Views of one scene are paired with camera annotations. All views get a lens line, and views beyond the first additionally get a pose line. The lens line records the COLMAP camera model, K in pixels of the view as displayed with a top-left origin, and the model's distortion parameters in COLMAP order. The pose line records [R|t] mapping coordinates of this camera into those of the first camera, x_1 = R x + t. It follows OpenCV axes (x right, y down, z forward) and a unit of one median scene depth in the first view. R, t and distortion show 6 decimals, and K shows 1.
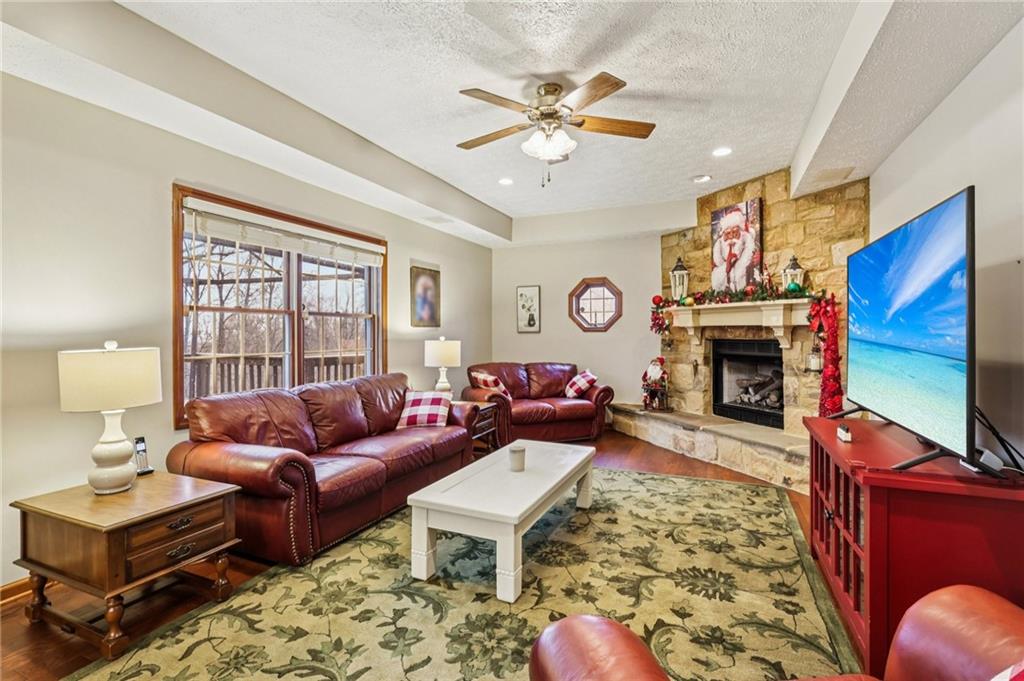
lens RADIAL K [[480.7, 0, 510.2], [0, 480.7, 336.8], [0, 0, 1]] dist [-0.000048, -0.000035]
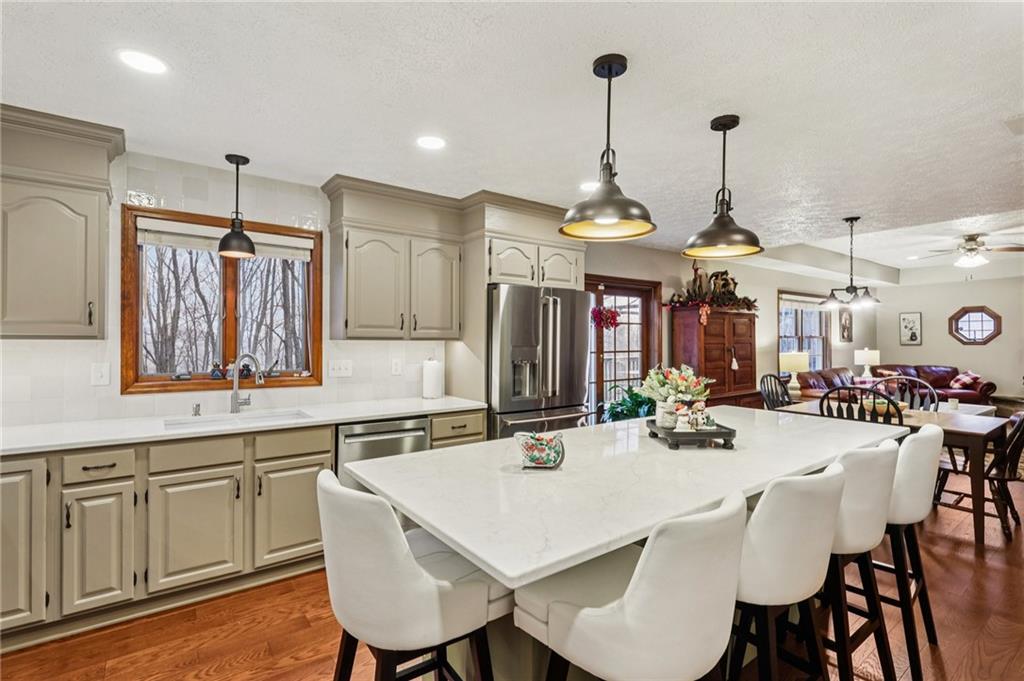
lens RADIAL K [[475.8, 0, 507.7], [0, 475.8, 336.9], [0, 0, 1]] dist [-0.000182, -0.000408]
pose [[0.864032, -0.003722, -0.503423, -0.403840], [-0.003373, 0.999907, -0.013182, -0.013545], [0.503425, 0.013088, 0.863940, -1.191712]]
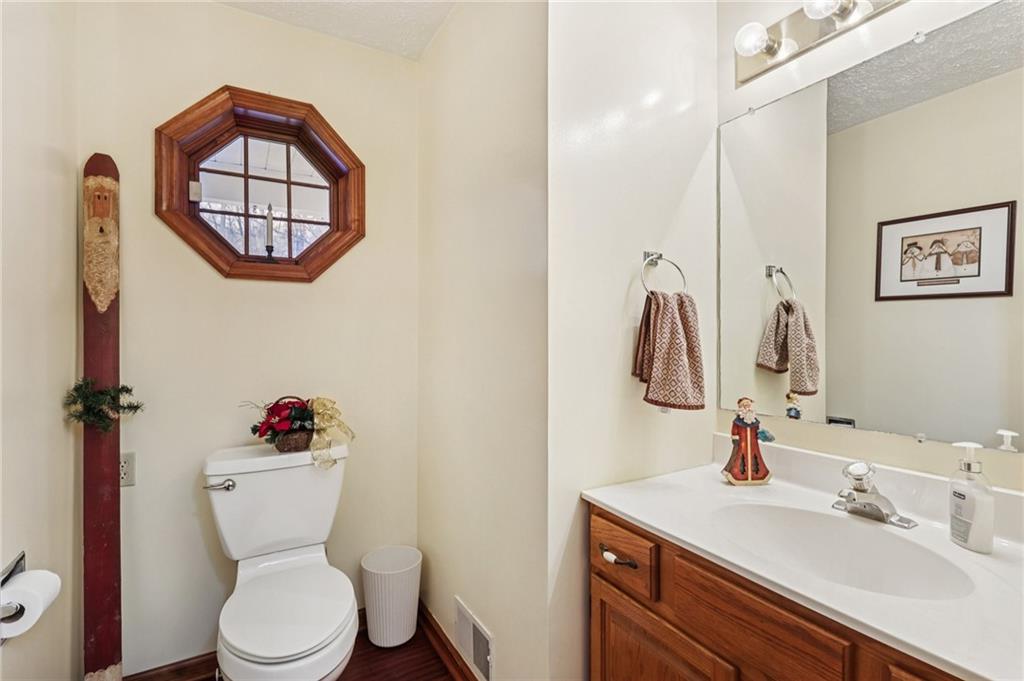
lens RADIAL K [[475.8, 0, 507.7], [0, 475.8, 336.9], [0, 0, 1]] dist [-0.000182, -0.000408]
pose [[0.594762, -0.005797, 0.803881, 0.034634], [0.007205, 0.999972, 0.001881, 0.031758], [-0.803869, 0.004674, 0.594787, 0.931220]]
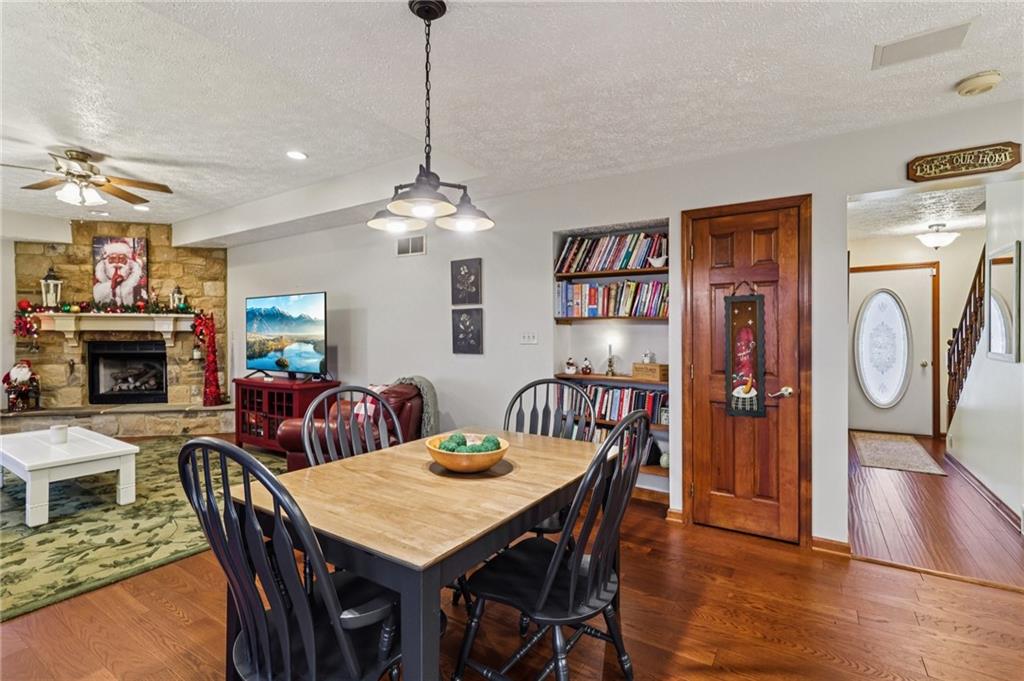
lens RADIAL K [[475.8, 0, 507.7], [0, 475.8, 336.9], [0, 0, 1]] dist [-0.000182, -0.000408]
pose [[0.160760, -0.004425, 0.986984, -0.636578], [0.009536, 0.999950, 0.002930, 0.000357], [-0.986947, 0.008941, 0.160795, -0.236842]]
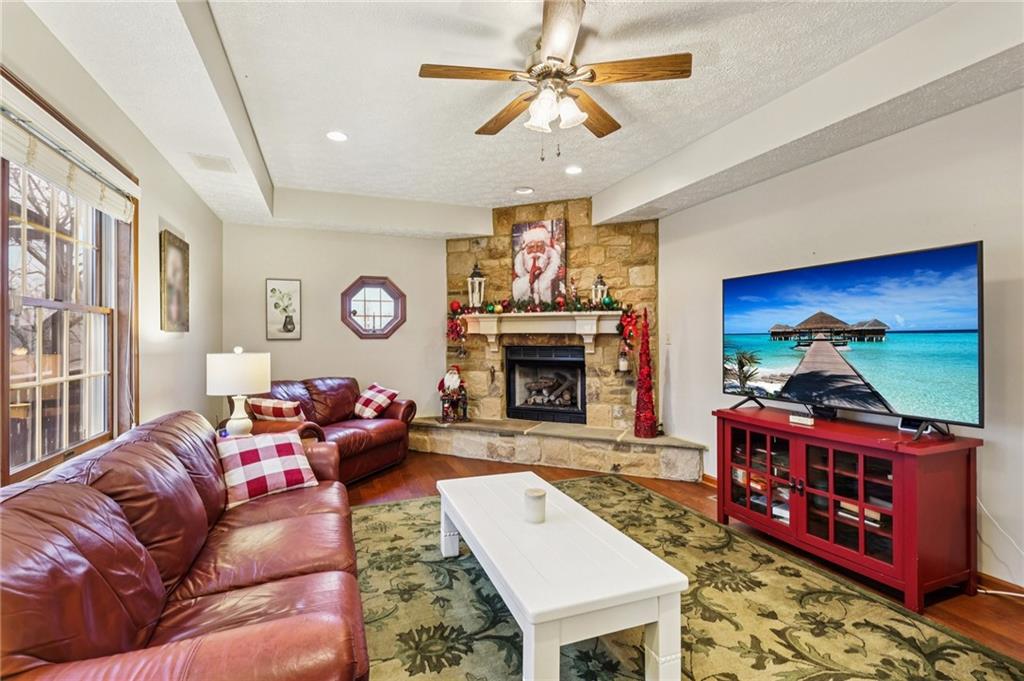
lens RADIAL K [[471.2, 0, 508.2], [0, 471.2, 341.1], [0, 0, 1]] dist [-0.000973, -0.000182]
pose [[0.707847, -0.004206, 0.706353, -0.331567], [0.007404, 0.999972, -0.001466, -0.004644], [-0.706327, 0.006268, 0.707858, 0.302390]]
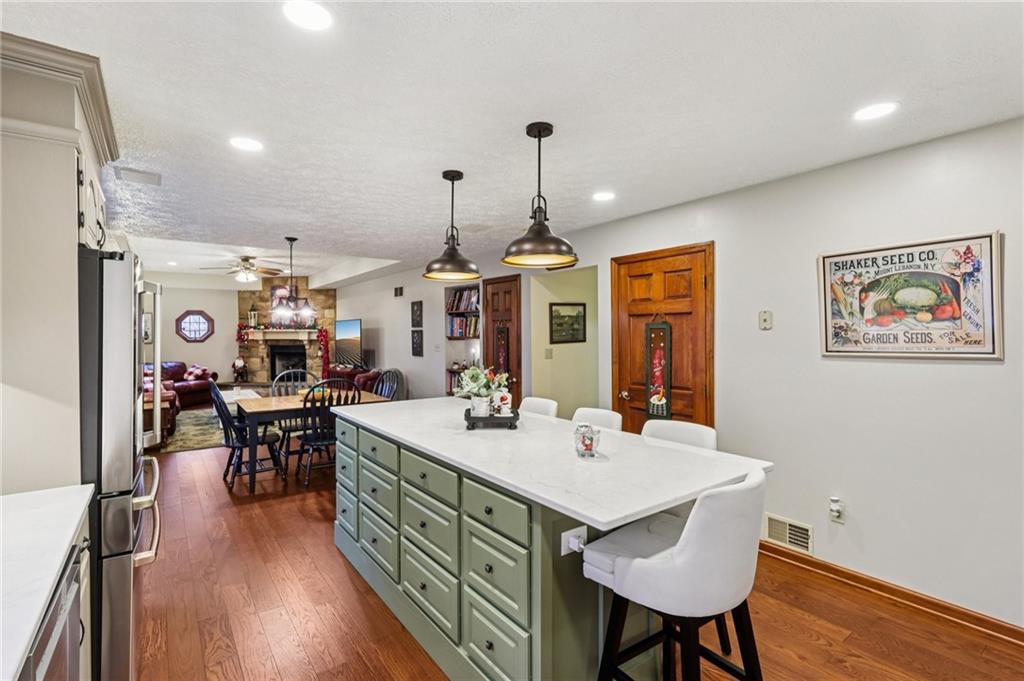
lens RADIAL K [[475.8, 0, 507.7], [0, 475.8, 336.9], [0, 0, 1]] dist [-0.000182, -0.000408]
pose [[0.499845, -0.009934, 0.866058, -0.951509], [0.011976, 0.999918, 0.004557, -0.031642], [-0.866032, 0.008094, 0.499923, -1.034584]]
